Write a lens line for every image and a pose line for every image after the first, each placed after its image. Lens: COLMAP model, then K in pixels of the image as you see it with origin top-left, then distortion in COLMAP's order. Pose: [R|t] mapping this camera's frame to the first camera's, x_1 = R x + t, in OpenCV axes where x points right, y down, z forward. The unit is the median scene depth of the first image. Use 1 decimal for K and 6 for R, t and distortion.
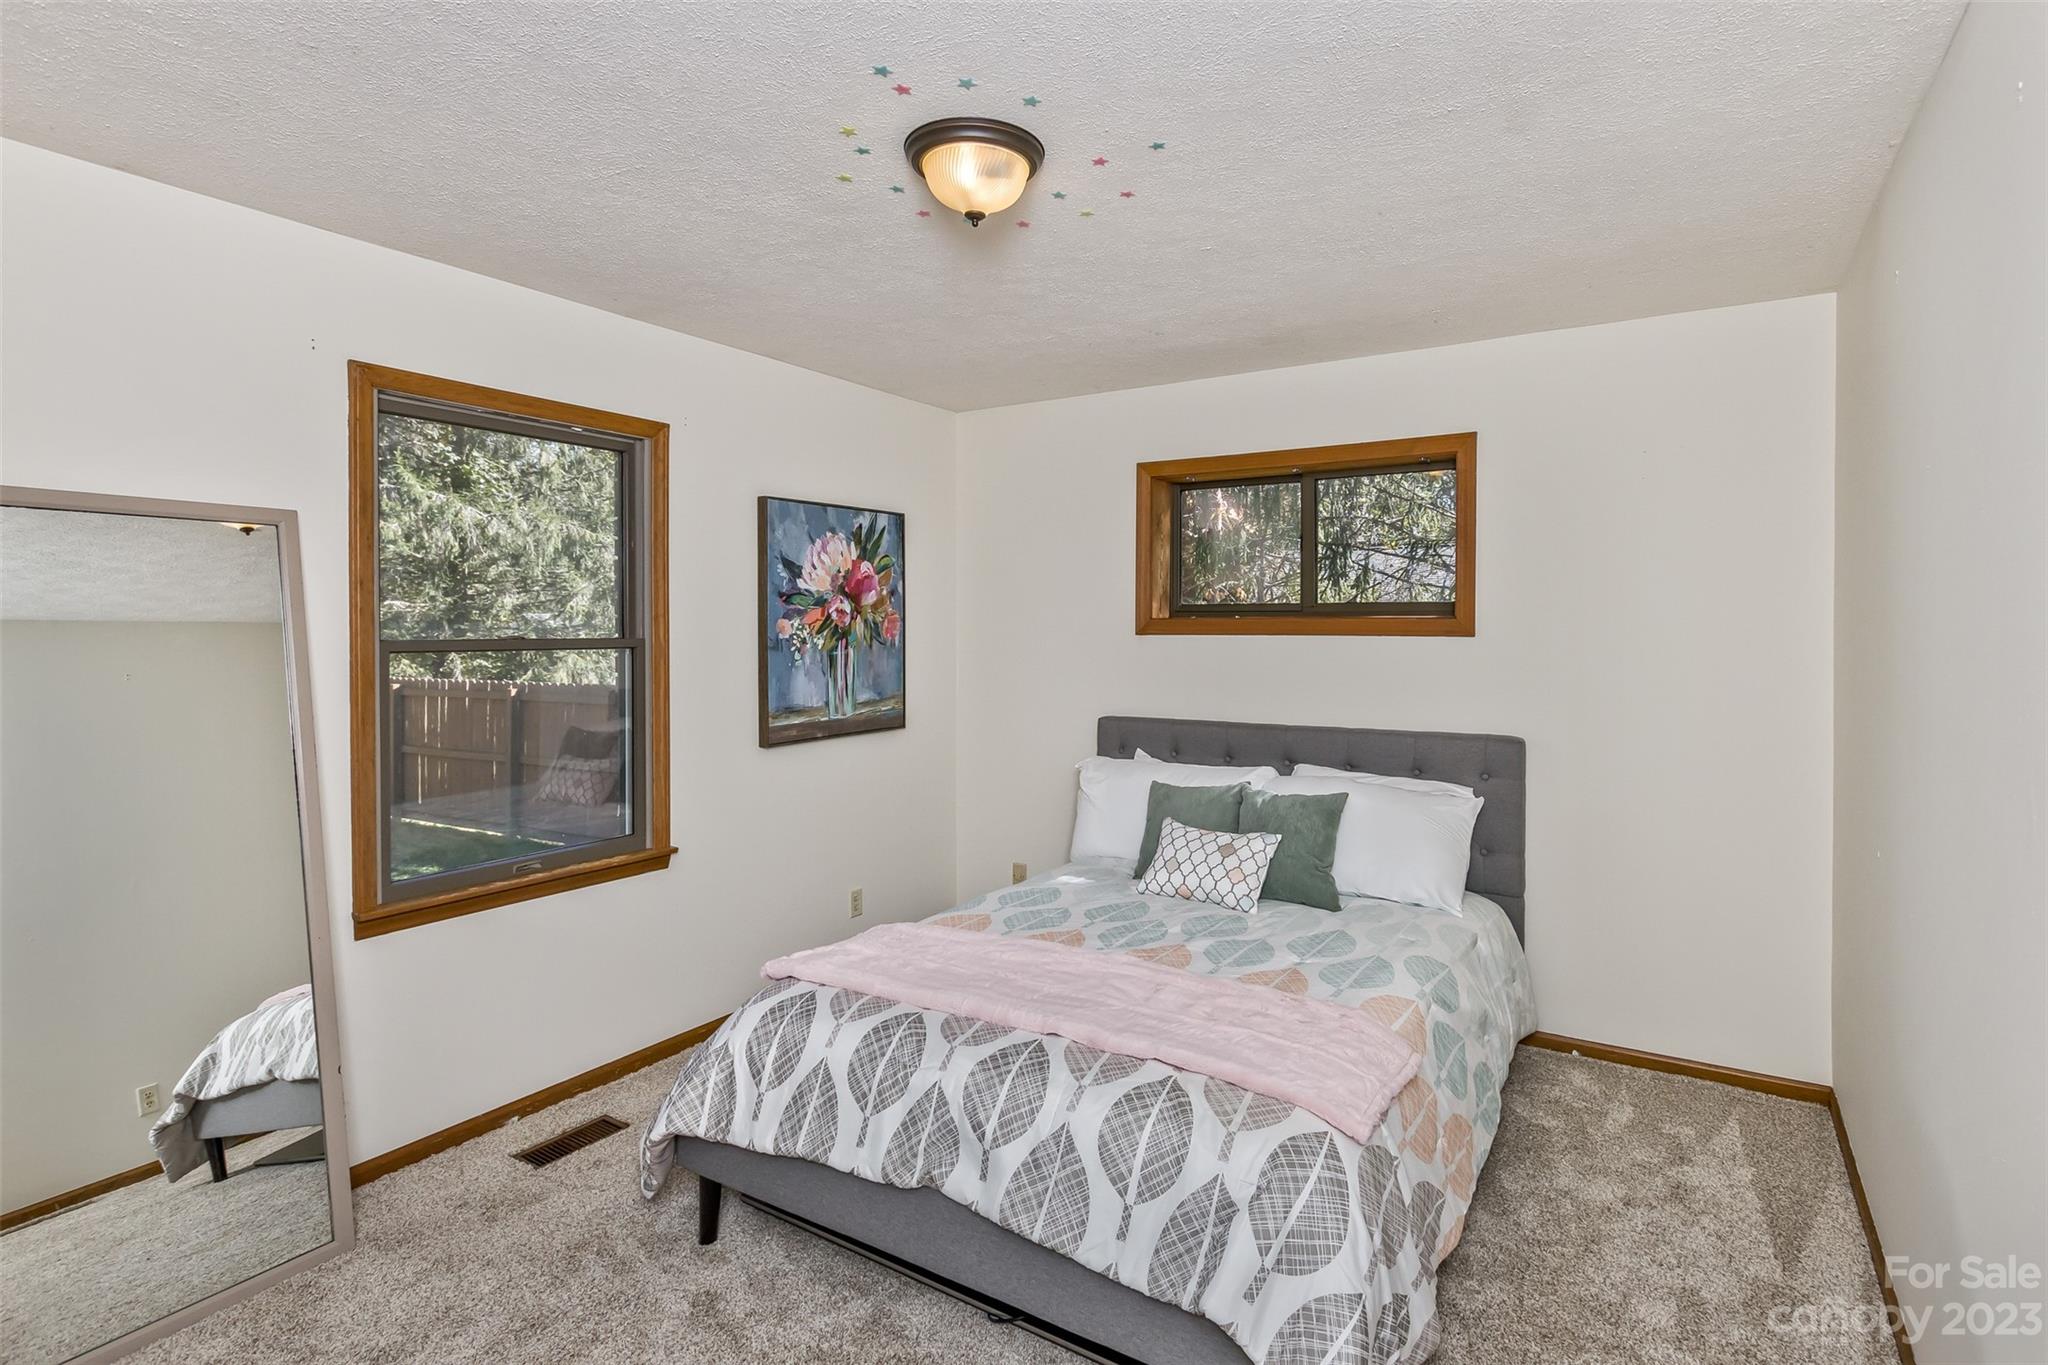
lens RADIAL K [[991.2, 0, 1089.1], [0, 991.2, 640.1], [0, 0, 1]] dist [0.000487, 0.001655]
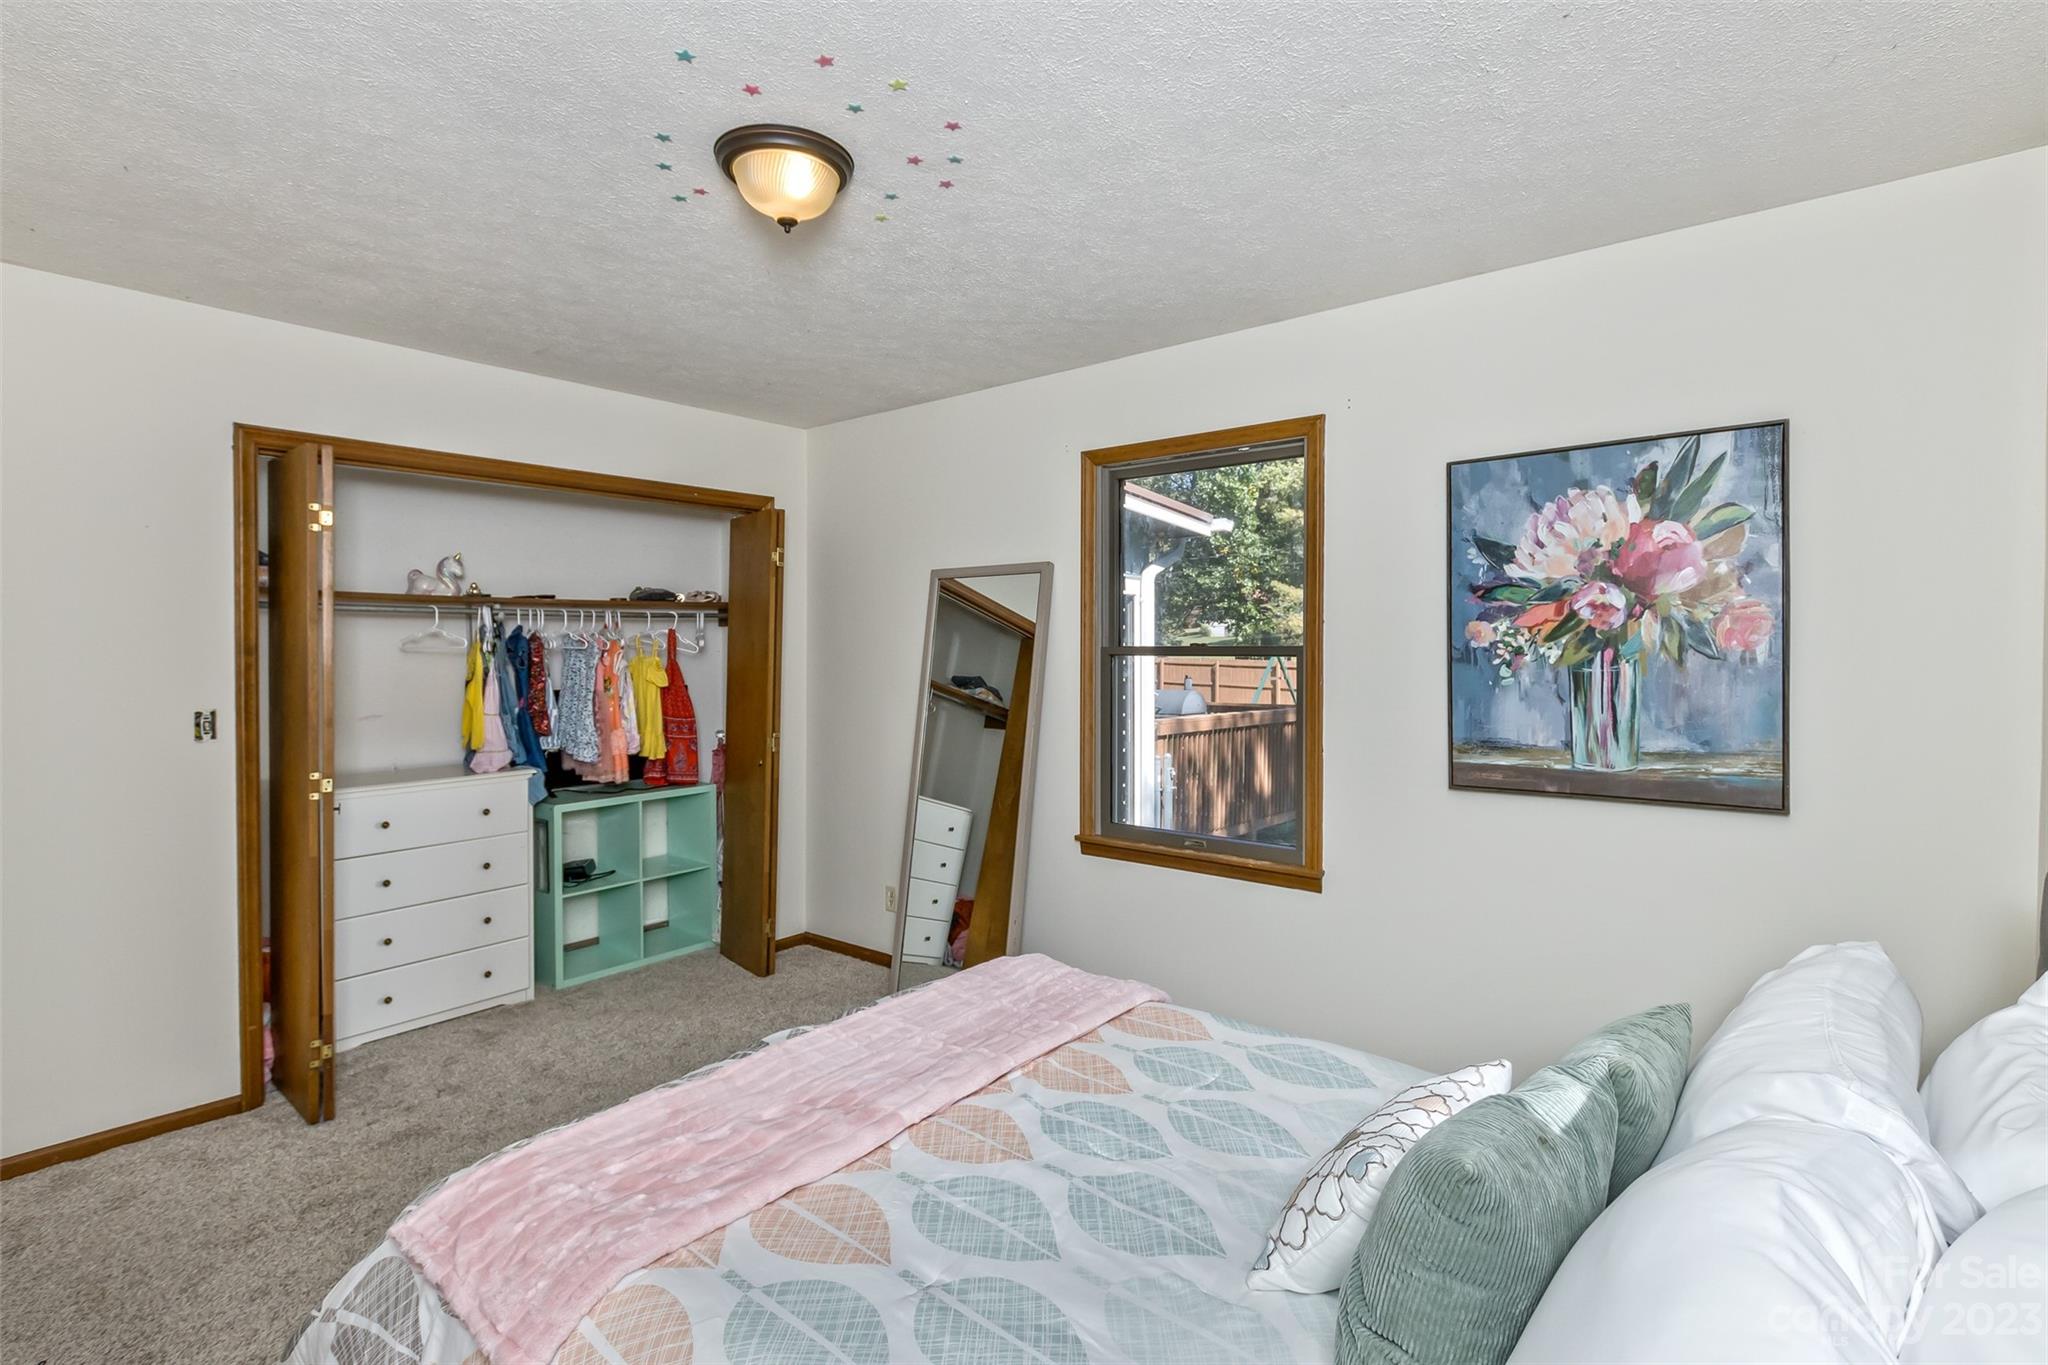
lens RADIAL K [[991.2, 0, 1023.7], [0, 991.2, 665.9], [0, 0, 1]] dist [0.000487, 0.001655]
pose [[-0.153558, 0.016150, -0.988008, 0.457024], [-0.012353, 0.999757, 0.018262, 0.002836], [0.988062, 0.015009, -0.153321, 0.739305]]
